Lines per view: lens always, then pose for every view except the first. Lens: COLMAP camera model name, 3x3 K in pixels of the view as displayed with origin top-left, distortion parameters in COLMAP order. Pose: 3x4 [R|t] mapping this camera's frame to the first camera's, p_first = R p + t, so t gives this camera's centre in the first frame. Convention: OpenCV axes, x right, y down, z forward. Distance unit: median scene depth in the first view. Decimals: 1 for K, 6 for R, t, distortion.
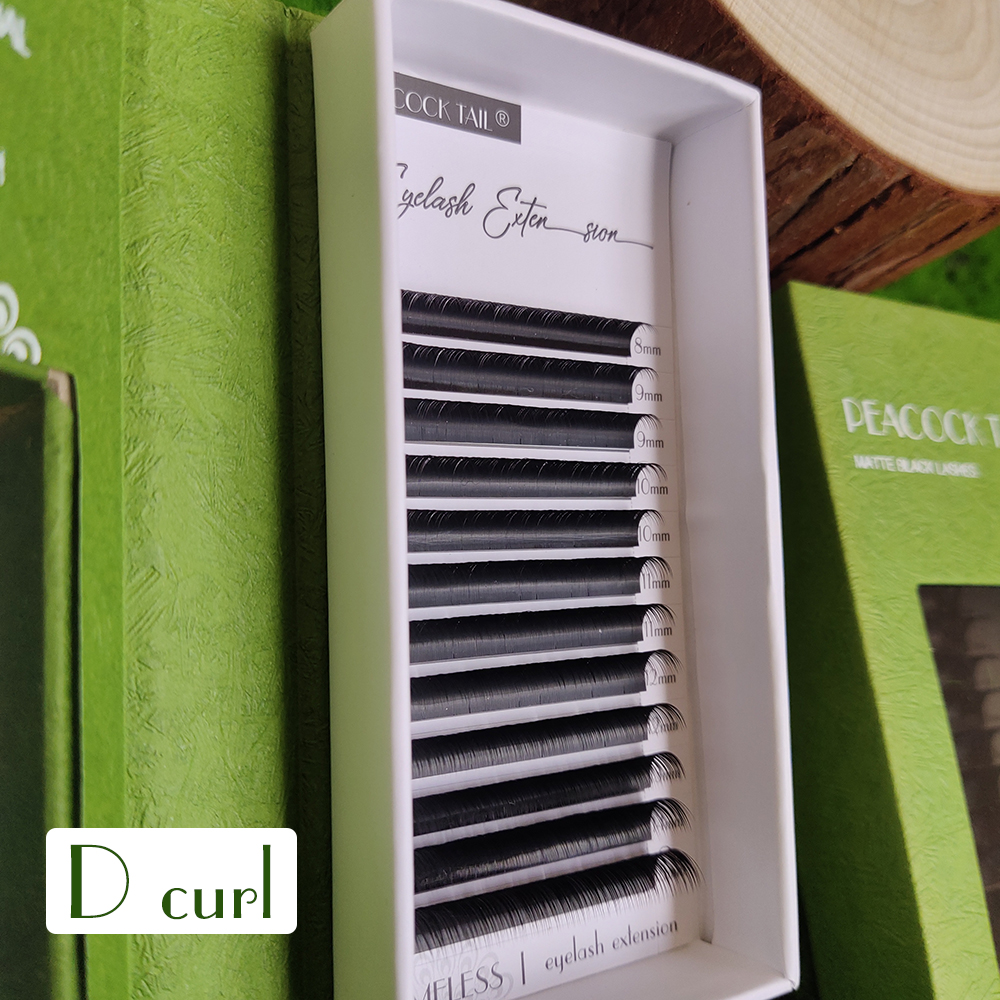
lens RADIAL K [[1055.6, 0, 500.0], [0, 1055.6, 500.0], [0, 0, 1]] dist [0.064915, -0.221473]
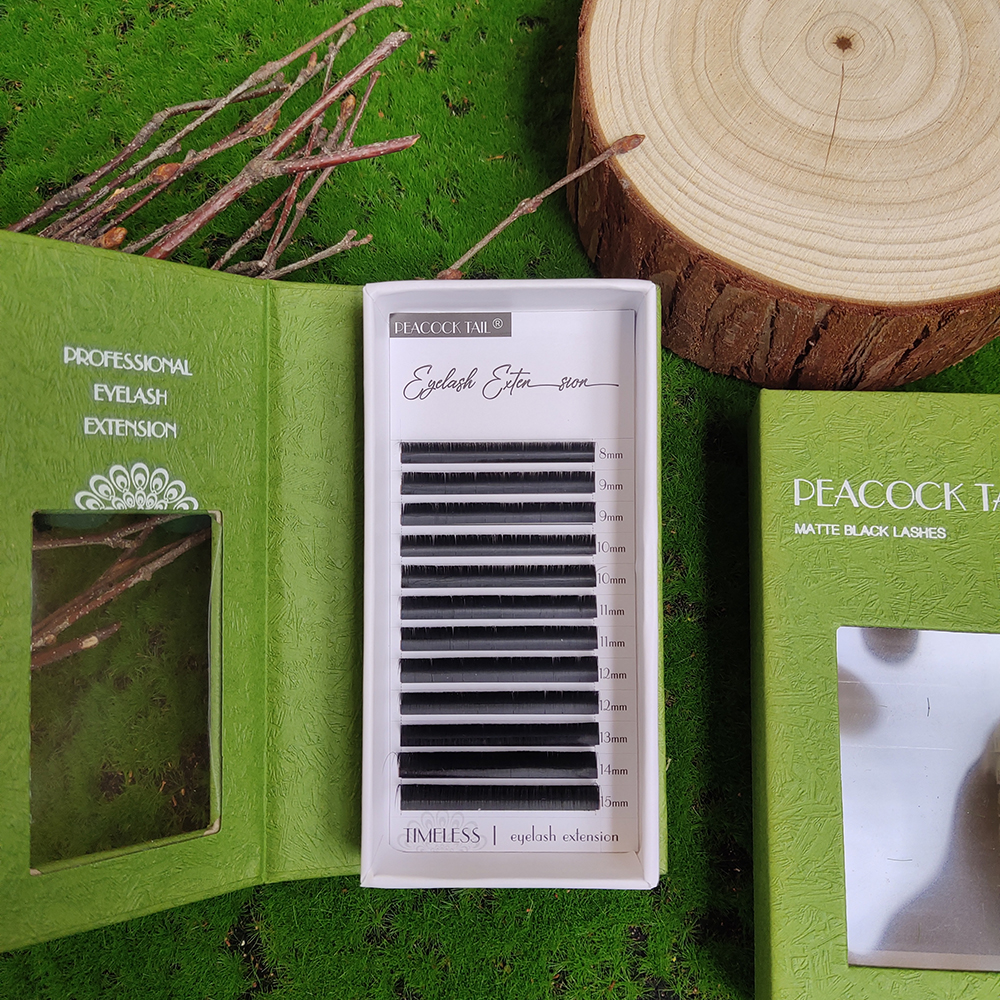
lens RADIAL K [[1055.6, 0, 500.0], [0, 1055.6, 500.0], [0, 0, 1]] dist [0.064915, -0.221473]
pose [[0.812052, 0.012691, -0.583447, 0.948112], [0.012017, 0.999188, 0.038460, -0.149246], [0.583461, -0.038243, 0.811240, -0.327543]]
